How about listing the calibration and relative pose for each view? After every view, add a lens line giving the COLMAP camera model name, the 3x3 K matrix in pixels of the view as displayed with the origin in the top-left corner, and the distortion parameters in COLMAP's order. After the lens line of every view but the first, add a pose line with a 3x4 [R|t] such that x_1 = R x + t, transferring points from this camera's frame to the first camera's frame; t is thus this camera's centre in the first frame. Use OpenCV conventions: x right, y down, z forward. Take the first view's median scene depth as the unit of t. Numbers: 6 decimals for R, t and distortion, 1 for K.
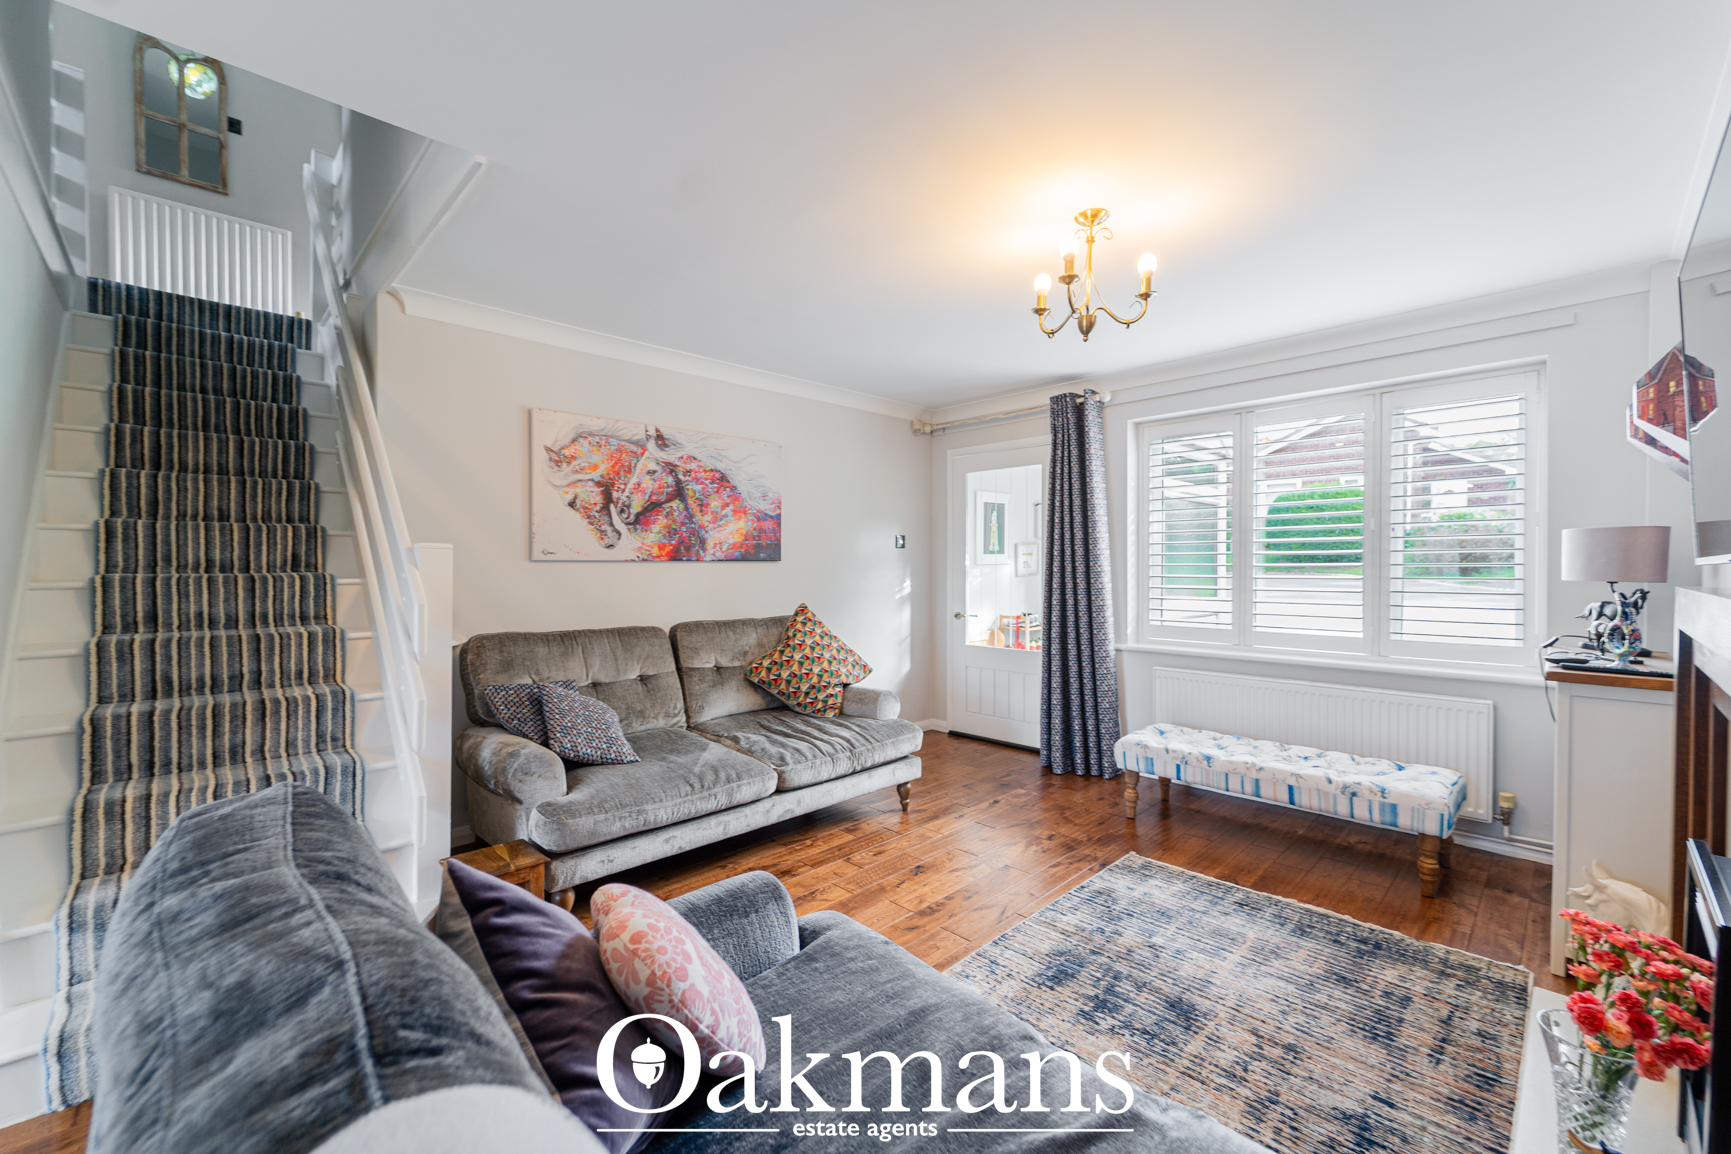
lens RADIAL K [[705.9, 0, 865.5], [0, 705.9, 577.0], [0, 0, 1]] dist [0.000255, -0.000148]
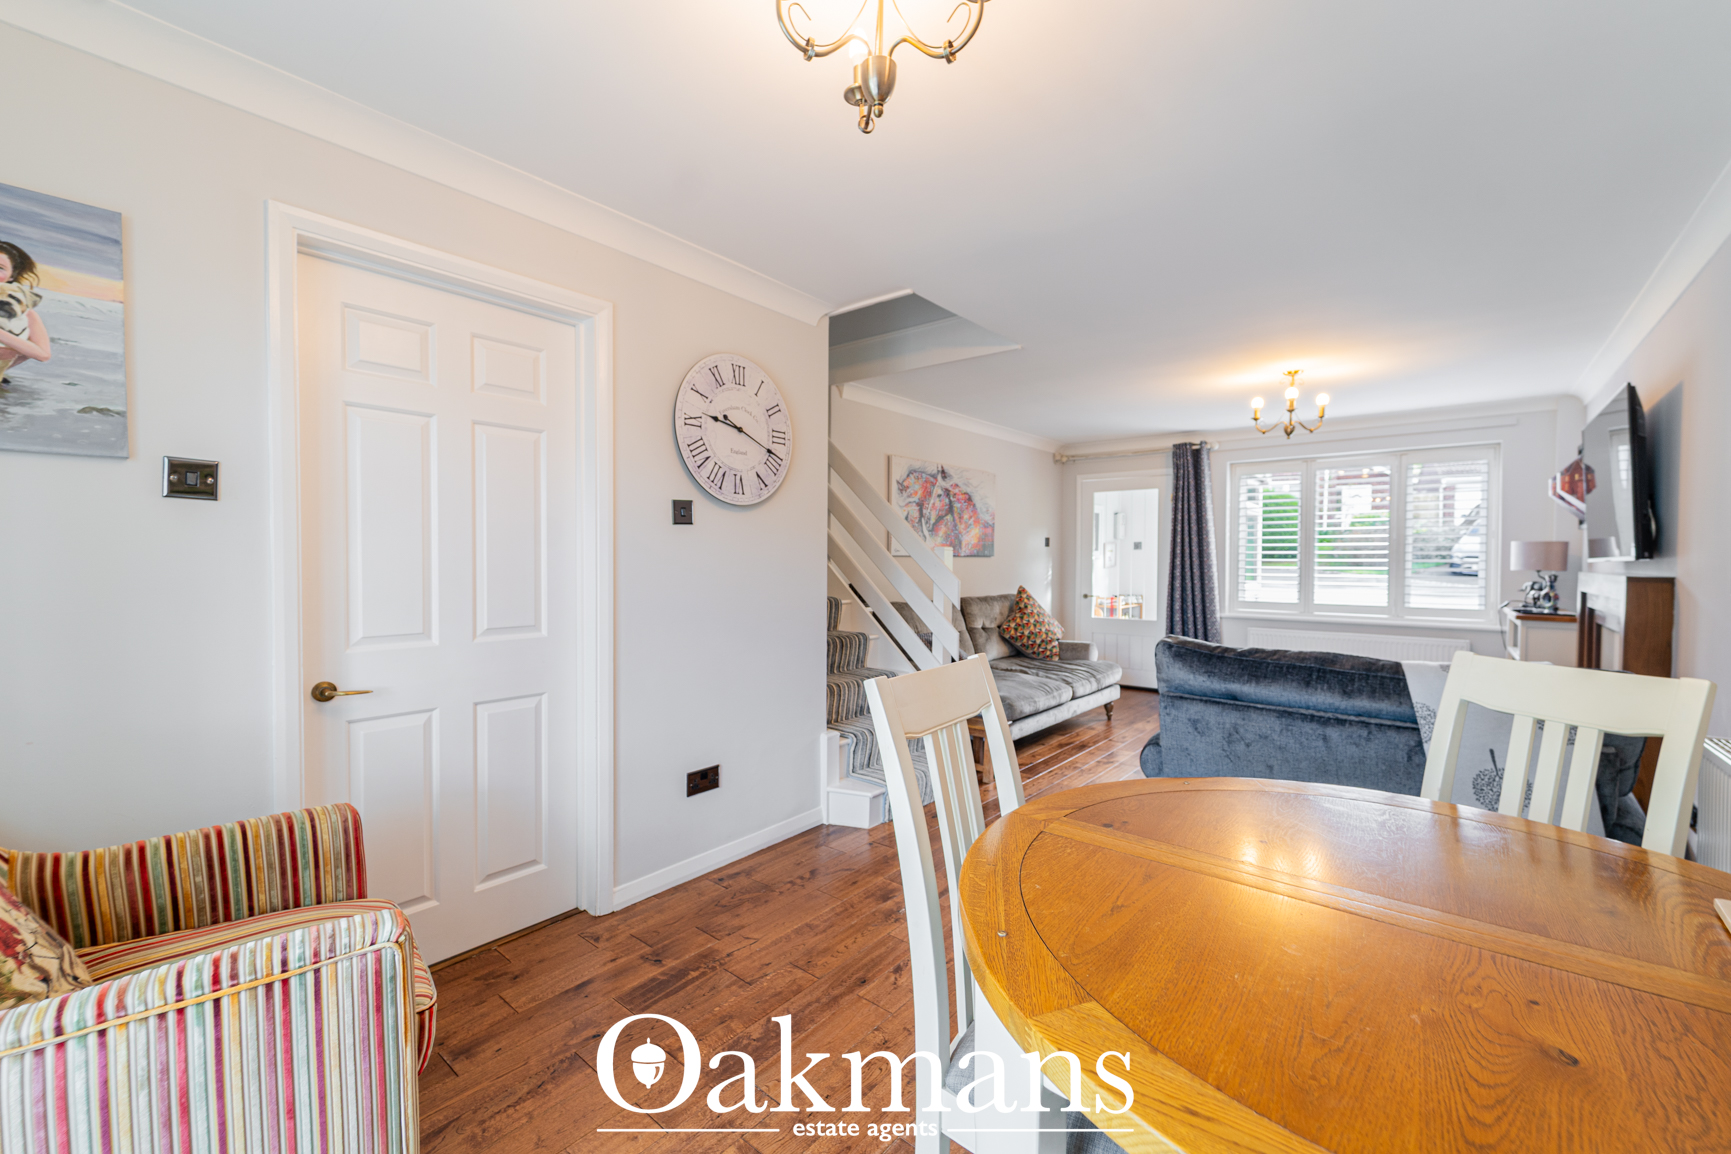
lens RADIAL K [[707.4, 0, 865.5], [0, 707.4, 577.0], [0, 0, 1]] dist [-0.000113, -0.000656]
pose [[0.994526, 0.001547, 0.104474, -0.609060], [-0.002581, 0.999949, 0.009765, 0.007021], [-0.104454, -0.009981, 0.994480, -0.450728]]
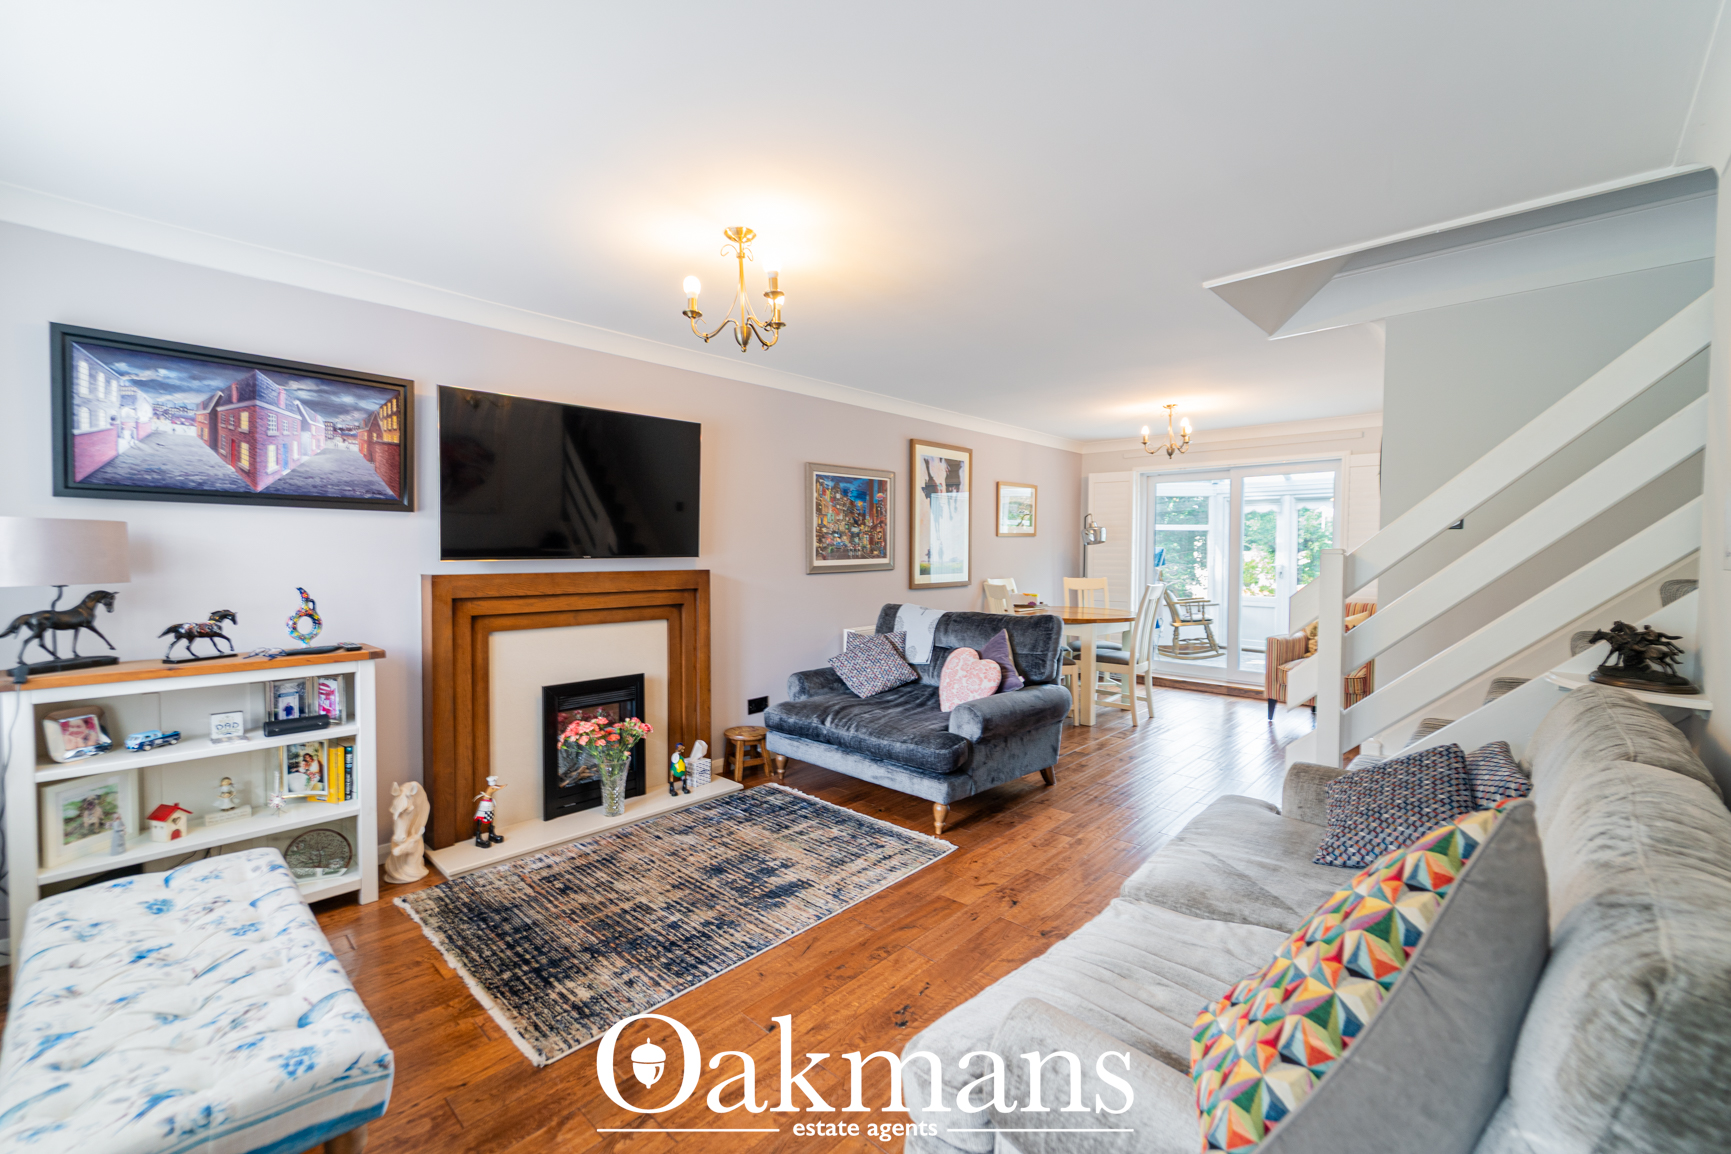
lens RADIAL K [[707.4, 0, 865.5], [0, 707.4, 577.0], [0, 0, 1]] dist [-0.000113, -0.000656]
pose [[-0.998747, 0.001456, -0.050019, 0.112508], [-0.000684, 0.999086, 0.042739, -0.025702], [0.050035, 0.042719, -0.997833, 1.271794]]
